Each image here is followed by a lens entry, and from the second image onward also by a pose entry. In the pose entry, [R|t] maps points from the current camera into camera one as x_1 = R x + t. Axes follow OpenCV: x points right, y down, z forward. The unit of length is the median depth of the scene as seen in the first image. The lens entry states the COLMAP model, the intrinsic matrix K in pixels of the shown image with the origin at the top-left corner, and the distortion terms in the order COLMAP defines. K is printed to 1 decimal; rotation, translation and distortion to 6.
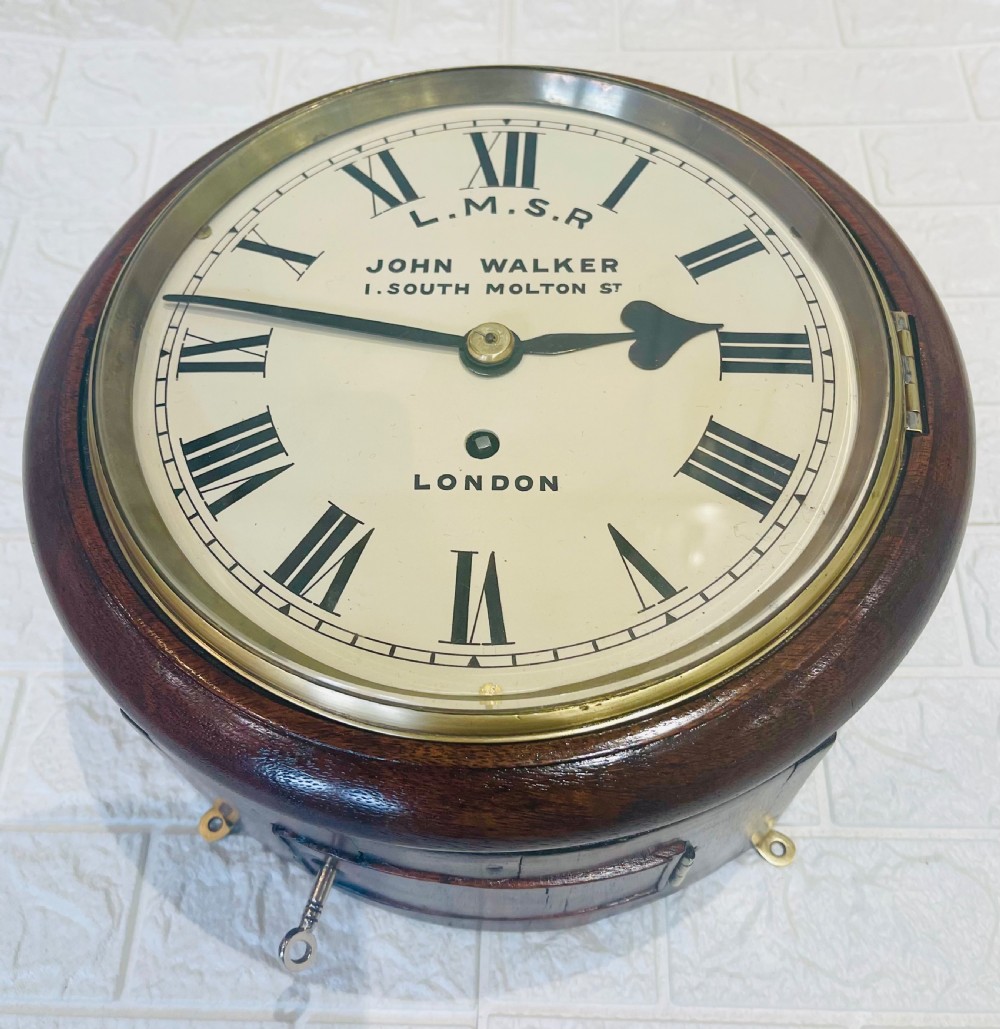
lens RADIAL K [[1072.1, 0, 501.0], [0, 1072.1, 500.5], [0, 0, 1]] dist [0.035584, 0.000000]
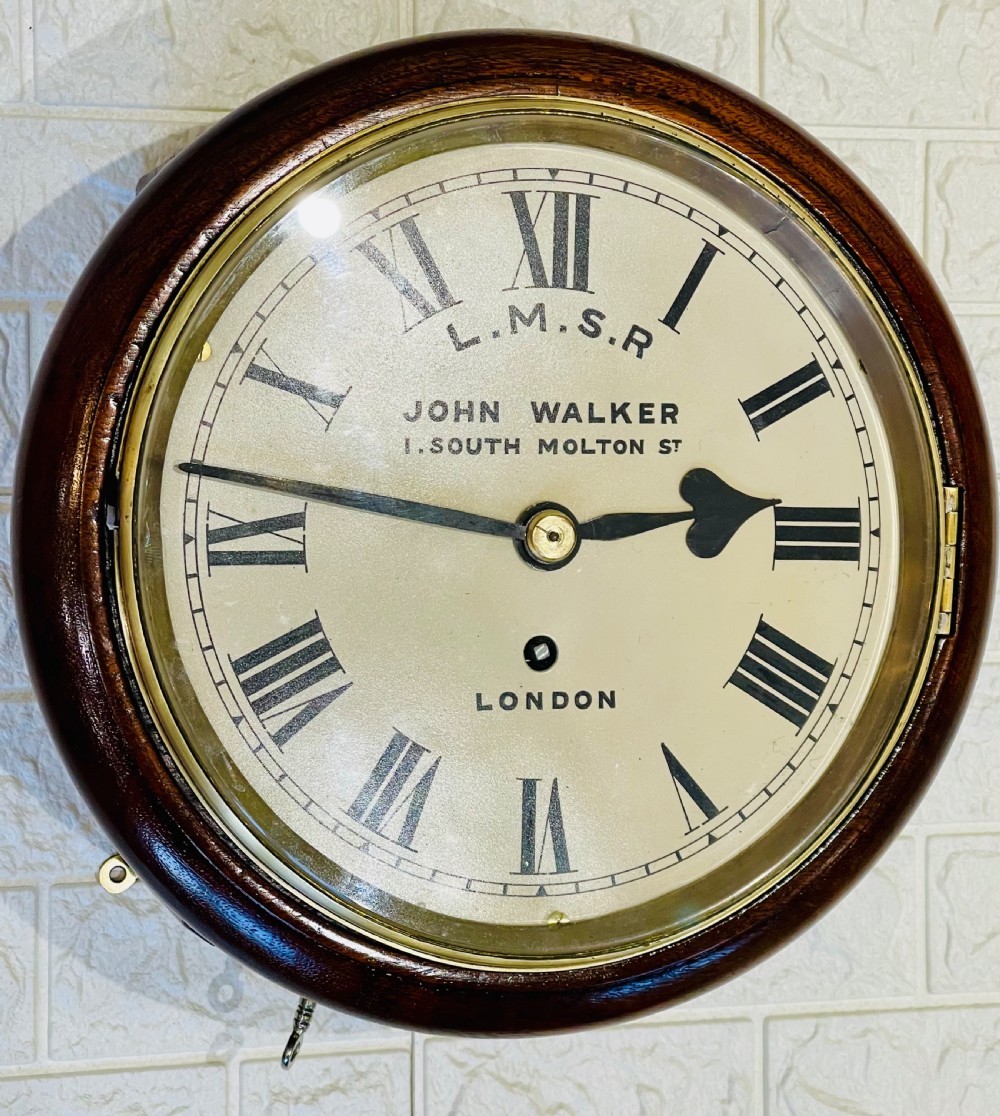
lens RADIAL K [[2524.3, 0, 537.3], [0, 2524.3, 533.2], [0, 0, 1]] dist [0.131761, 0.000000]
pose [[0.946948, -0.034562, 0.319524, -0.680065], [-0.137812, 0.854493, 0.500848, -1.174105], [-0.290341, -0.518311, 0.804398, -0.713969]]
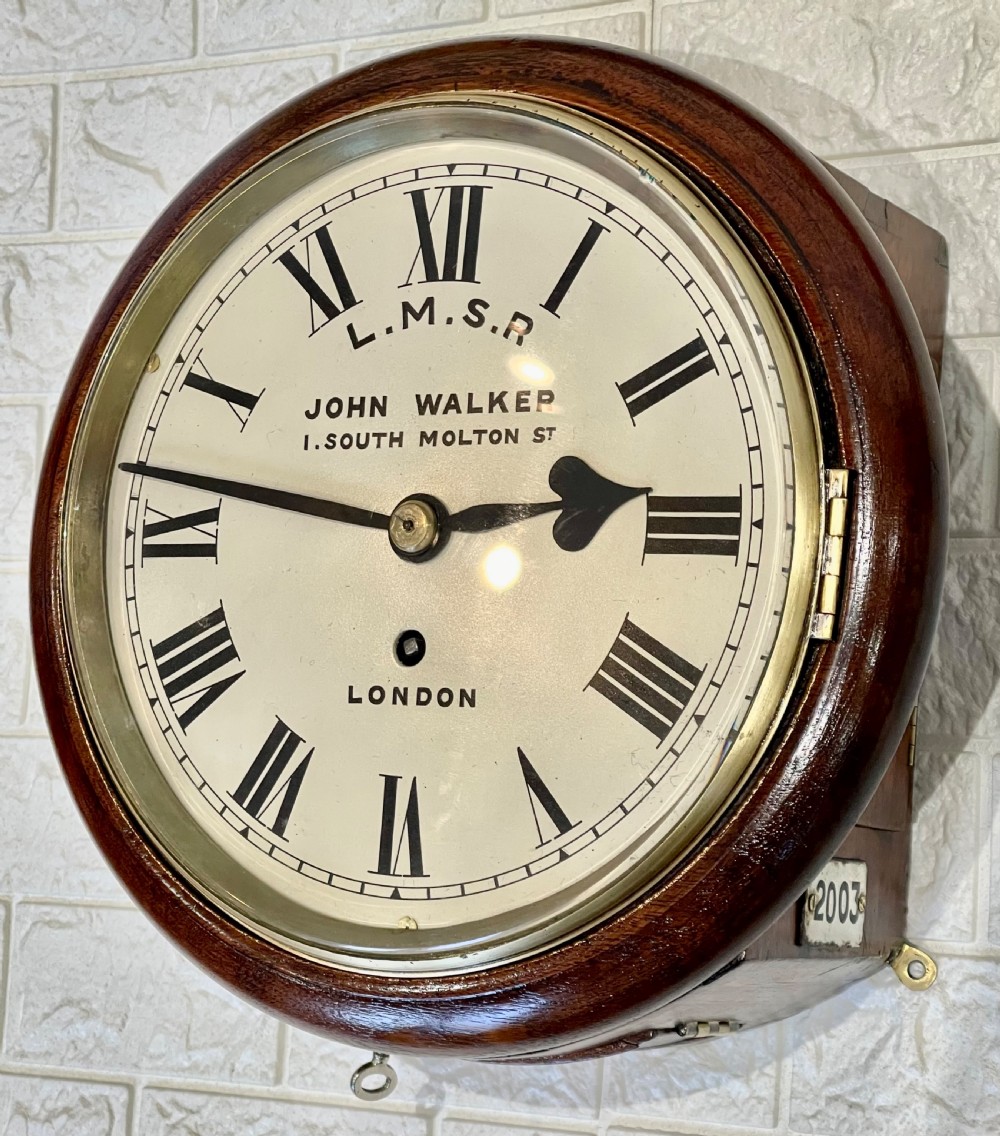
lens RADIAL K [[2603.3, 0, 575.2], [0, 2603.3, 569.0], [0, 0, 1]] dist [0.111497, 0.000000]
pose [[0.900291, -0.026255, -0.434497, 1.016924], [0.191698, 0.920085, 0.341607, -0.797544], [0.390805, -0.390838, 0.833377, -0.764084]]
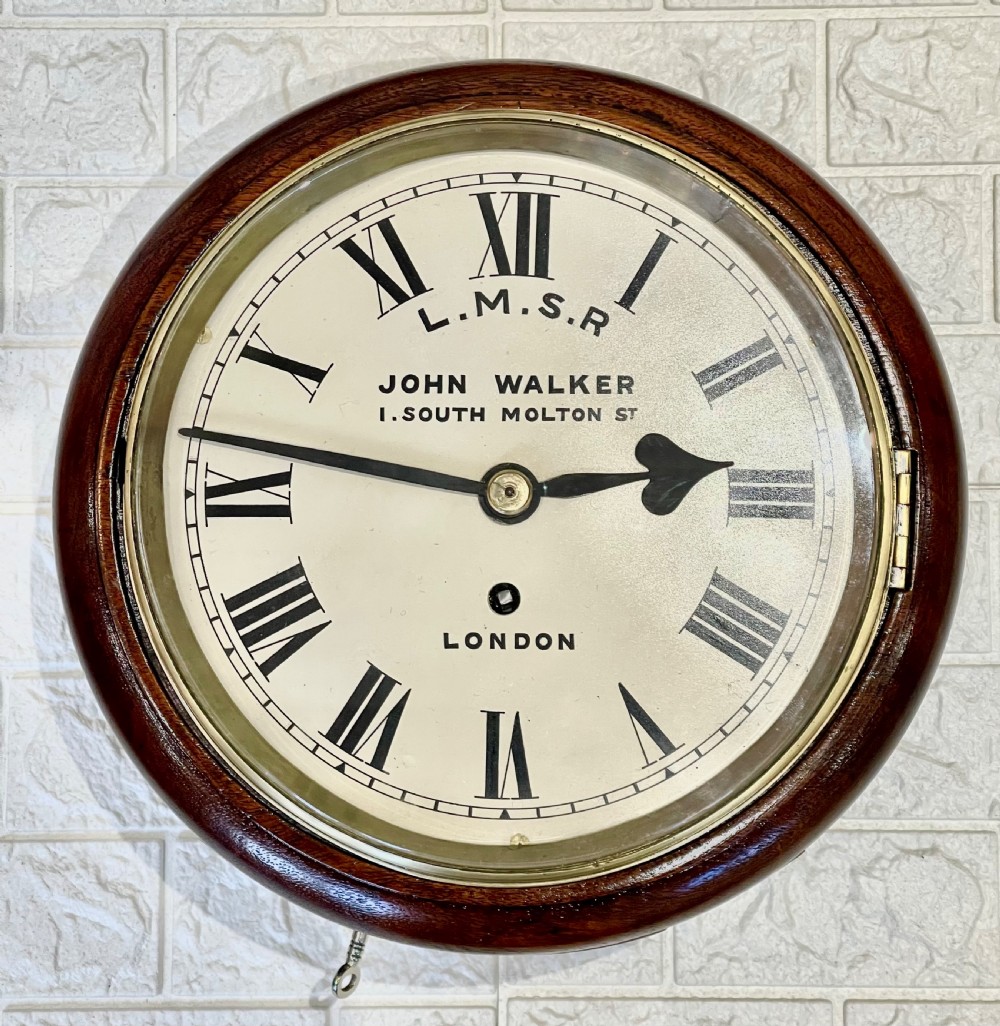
lens RADIAL K [[2372.3, 0, 533.3], [0, 2372.3, 496.6], [0, 0, 1]] dist [0.123786, 0.000000]
pose [[0.998913, -0.023098, 0.040479, -0.075315], [0.004275, 0.910299, 0.413929, -1.034898], [-0.046409, -0.413307, 0.909409, -1.036451]]
